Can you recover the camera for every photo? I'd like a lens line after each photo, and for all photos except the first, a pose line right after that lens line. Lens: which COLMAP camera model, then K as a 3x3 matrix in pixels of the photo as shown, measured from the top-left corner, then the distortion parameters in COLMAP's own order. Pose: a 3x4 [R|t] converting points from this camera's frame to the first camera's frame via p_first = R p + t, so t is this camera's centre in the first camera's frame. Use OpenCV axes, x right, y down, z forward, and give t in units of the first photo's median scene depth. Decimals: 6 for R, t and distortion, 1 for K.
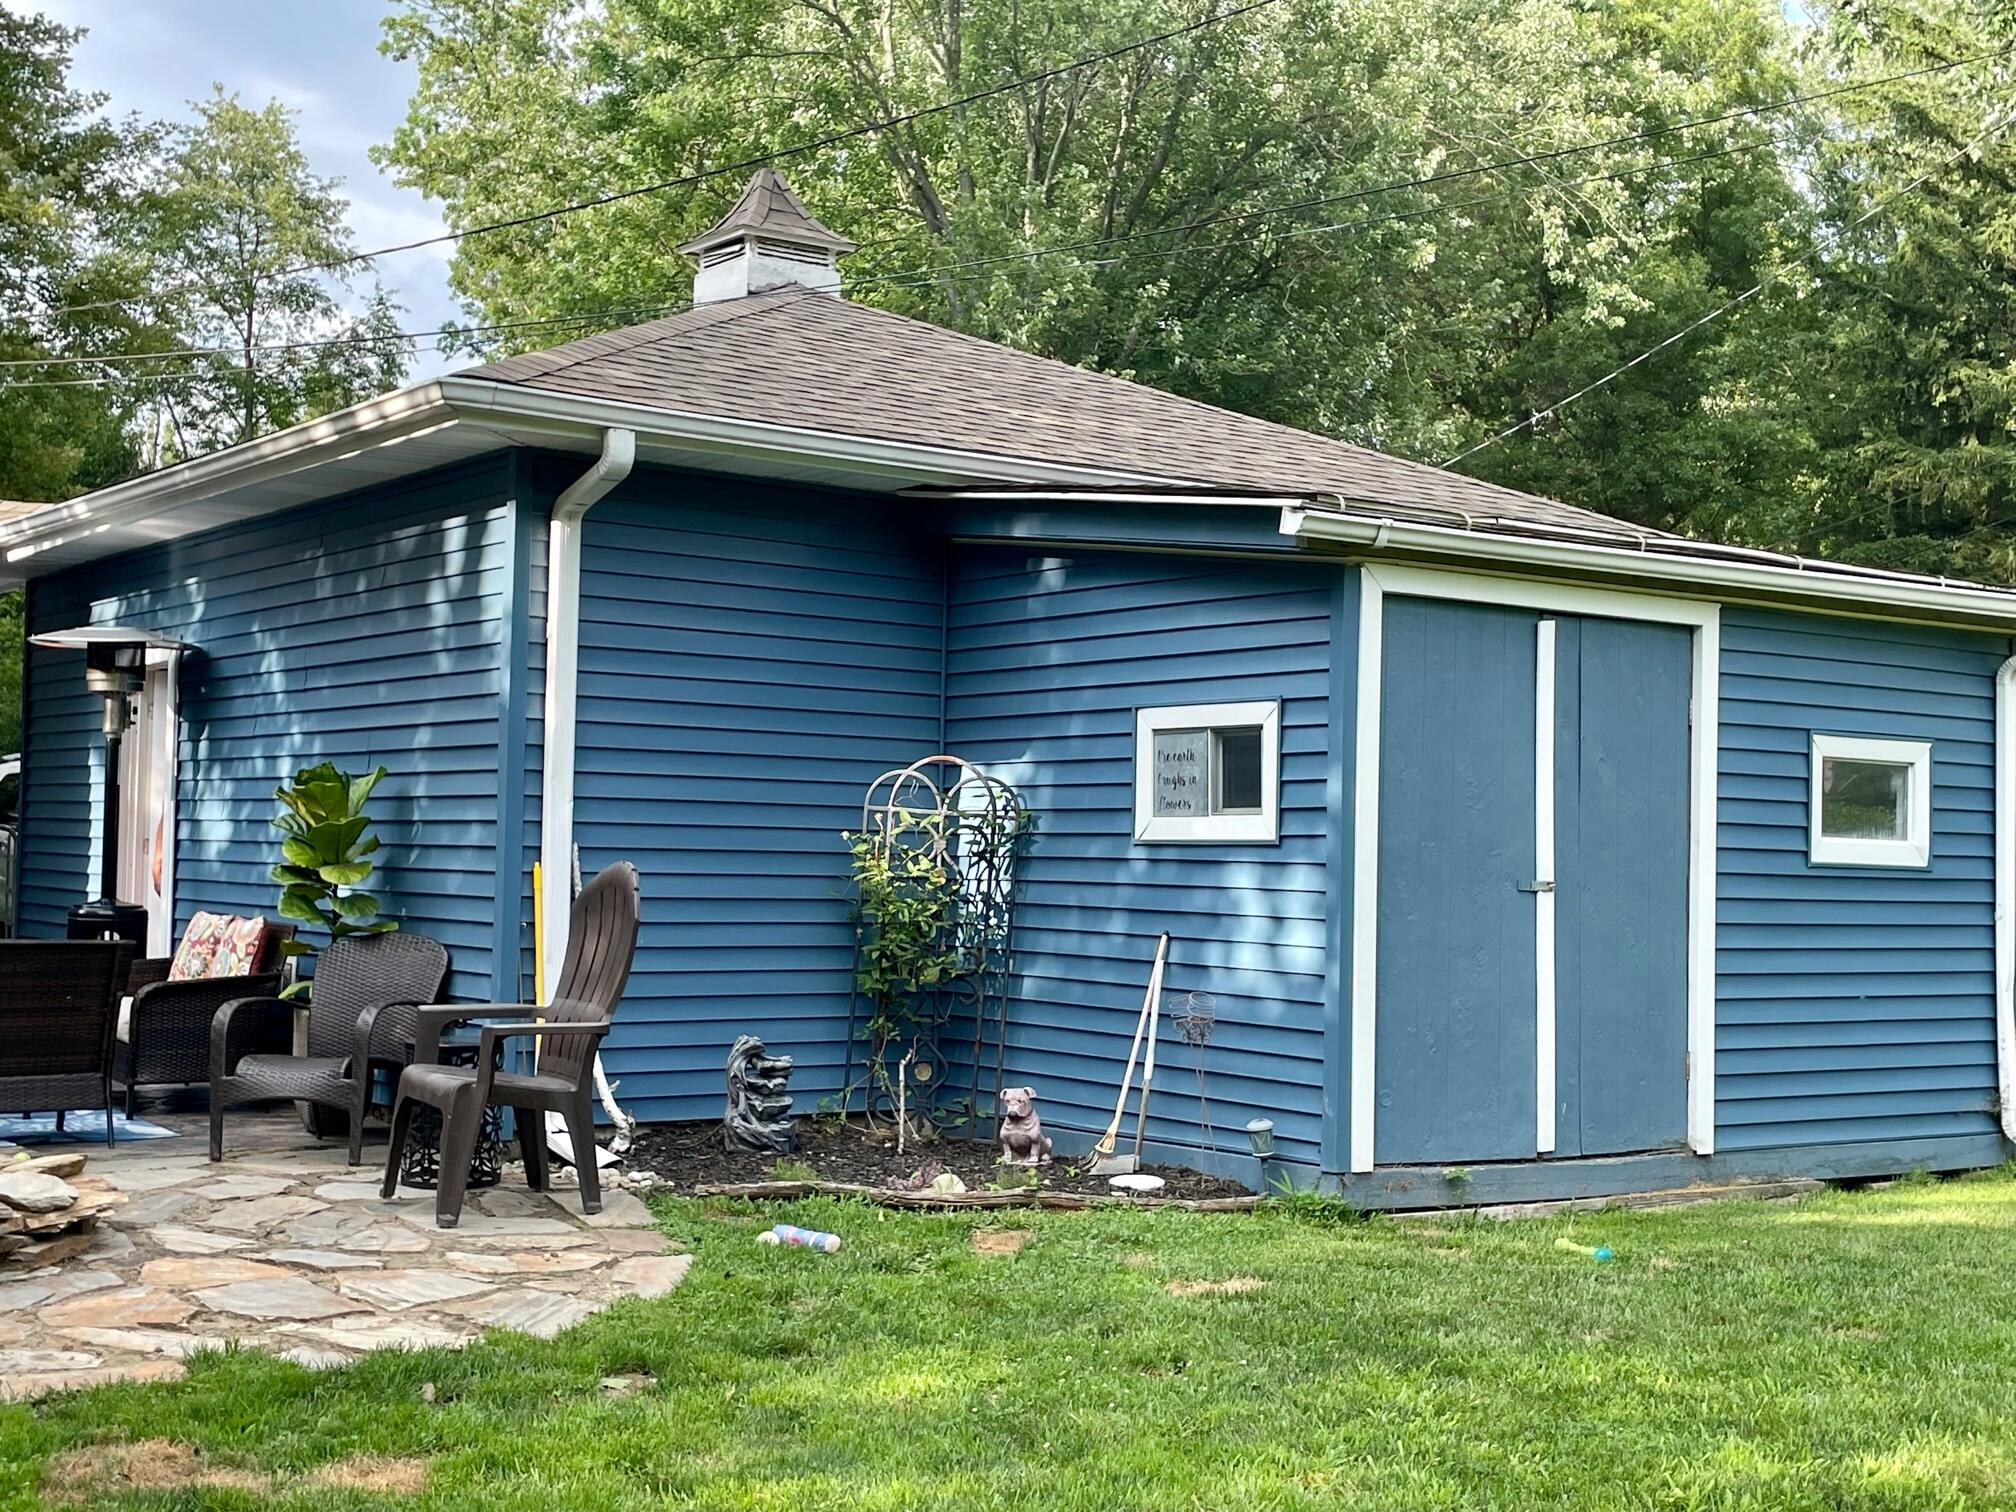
lens RADIAL K [[2489.3, 0, 1003.8], [0, 2489.3, 727.0], [0, 0, 1]] dist [0.119556, 0.017803]
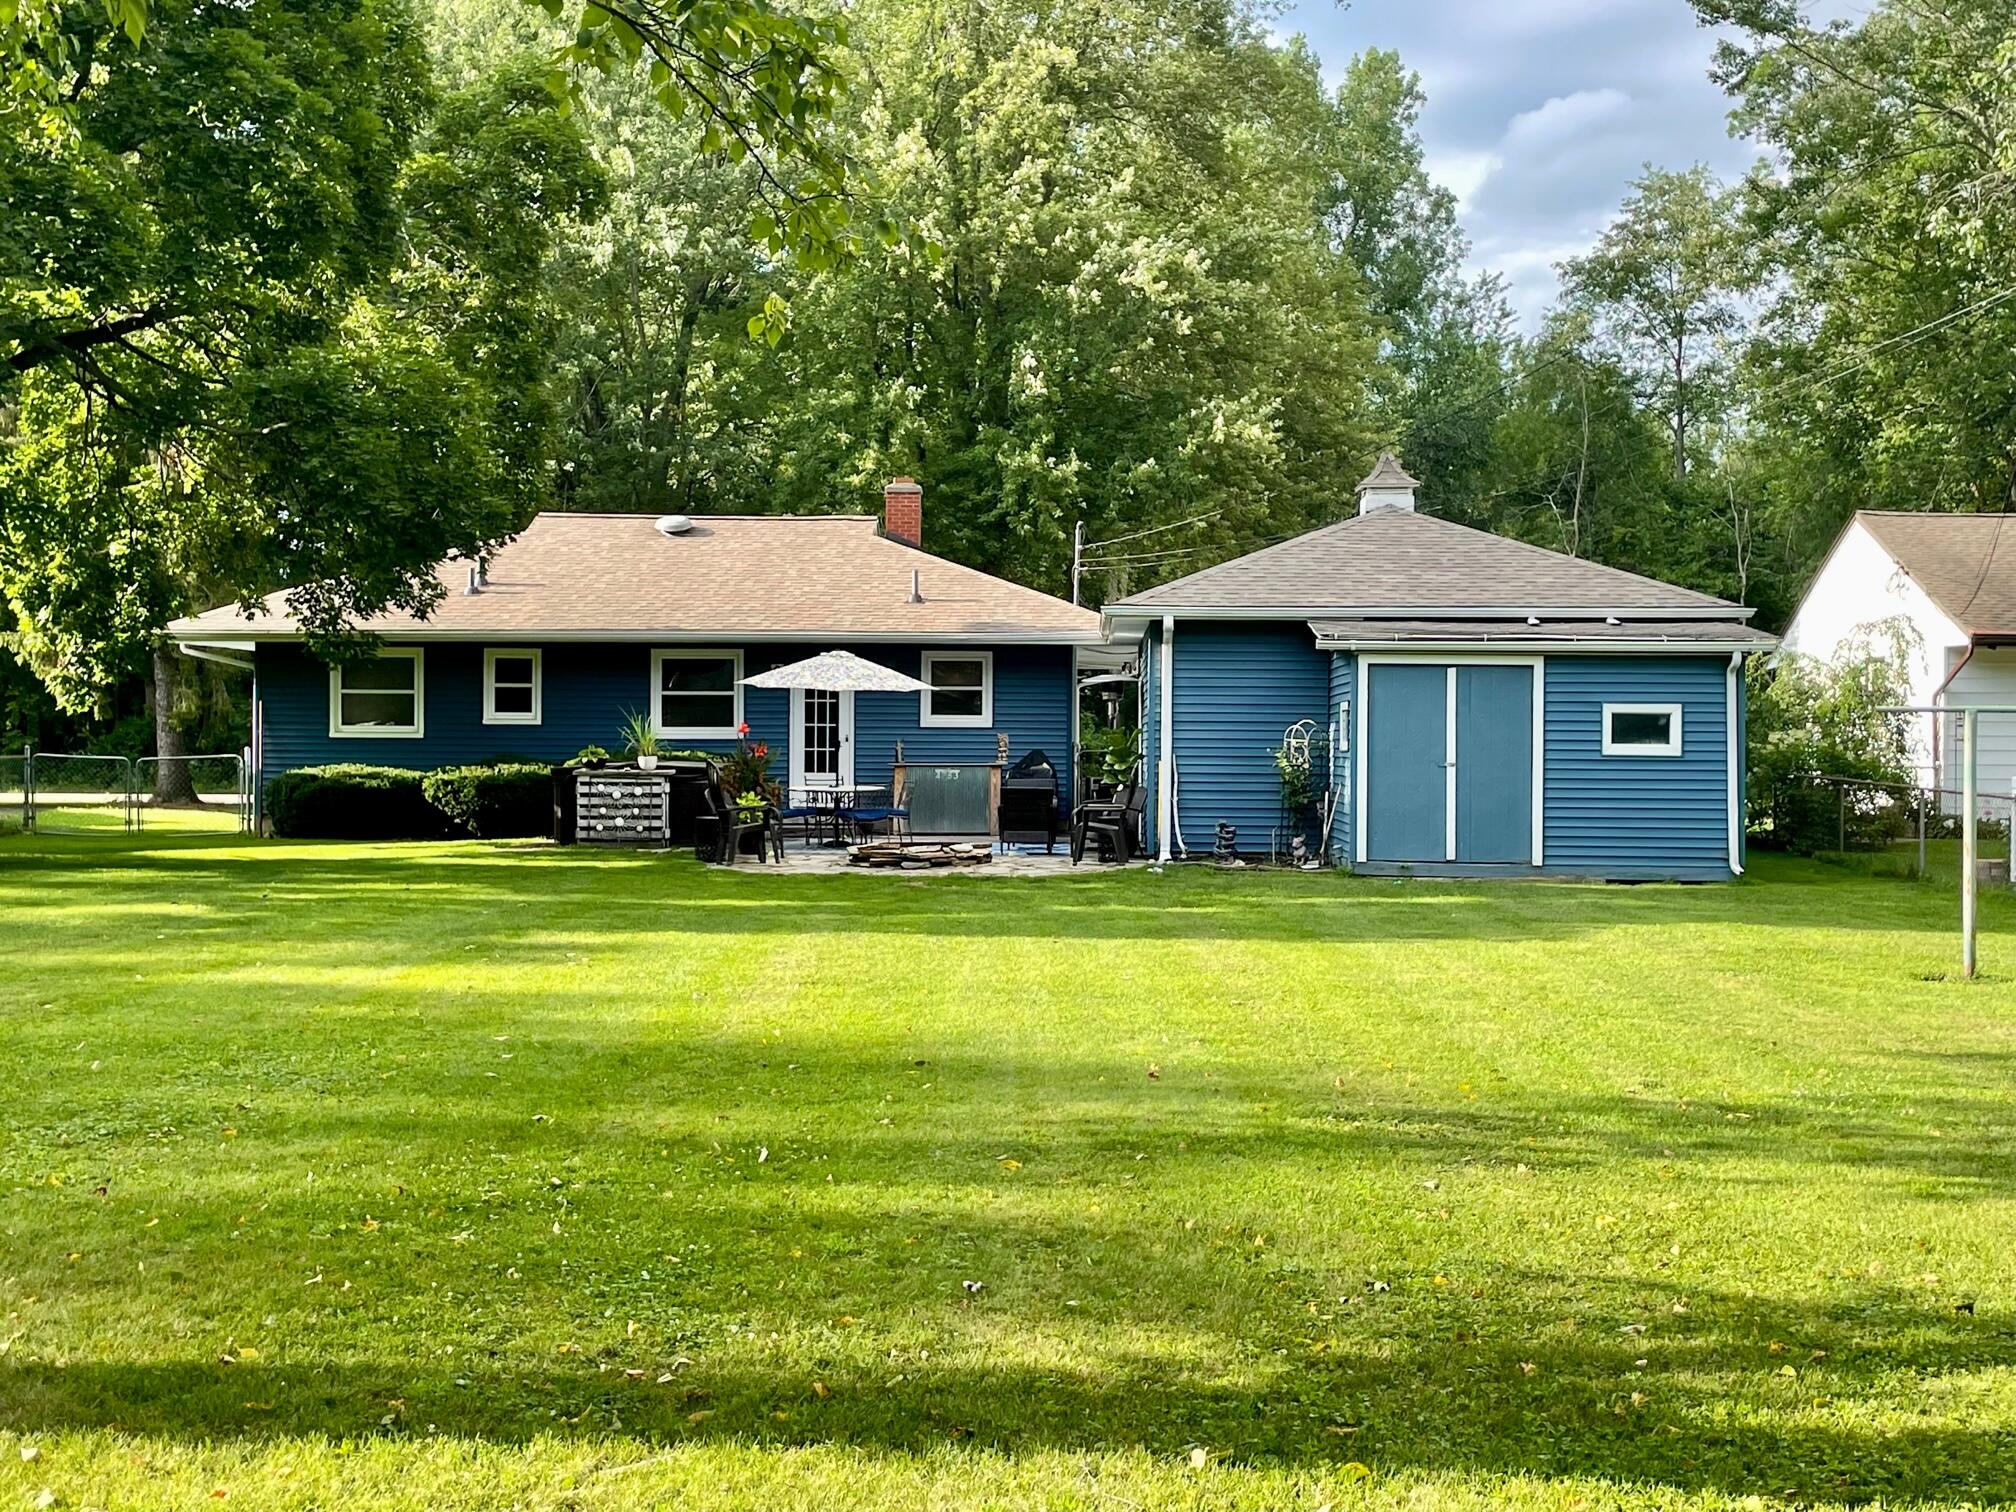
lens RADIAL K [[2548.6, 0, 1008.0], [0, 2548.6, 756.0], [0, 0, 1]] dist [0.115905, -0.017220]
pose [[0.789402, -0.014000, -0.613716, 1.398861], [0.038623, 0.998892, 0.026893, -0.036329], [0.612660, -0.044933, 0.789068, -1.364630]]
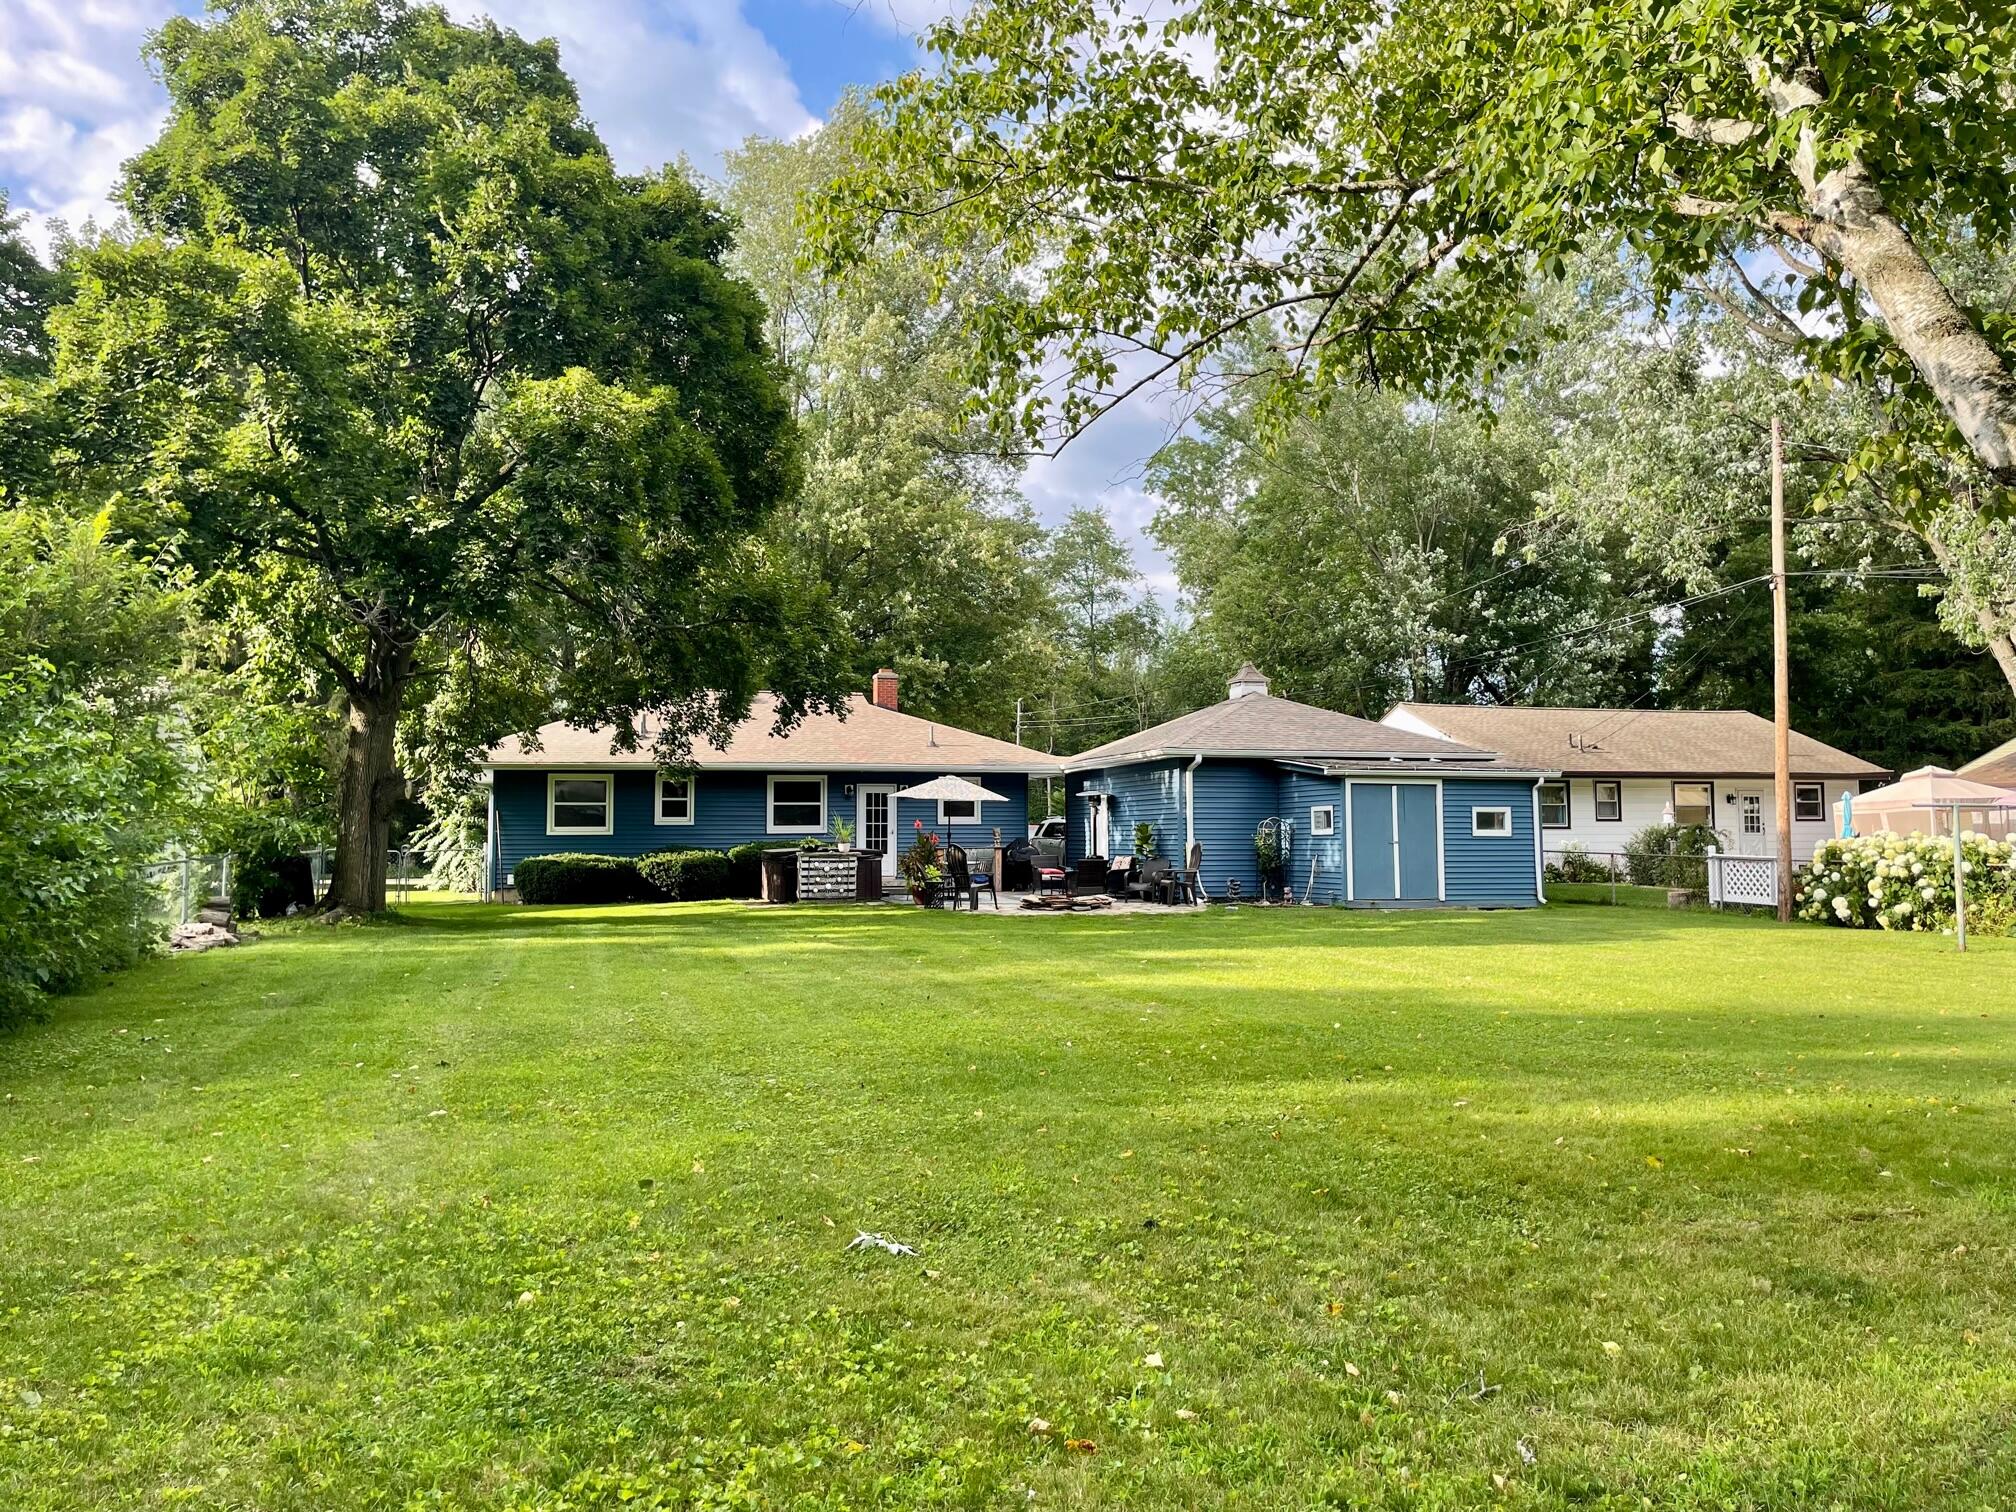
lens RADIAL K [[1538.5, 0, 1008.0], [0, 1538.5, 756.0], [0, 0, 1]] dist [0.093251, -0.004896]
pose [[0.941972, -0.043985, -0.332796, 0.455129], [0.039761, 0.999019, -0.019496, -0.064072], [0.333327, 0.005132, 0.942797, -1.796723]]
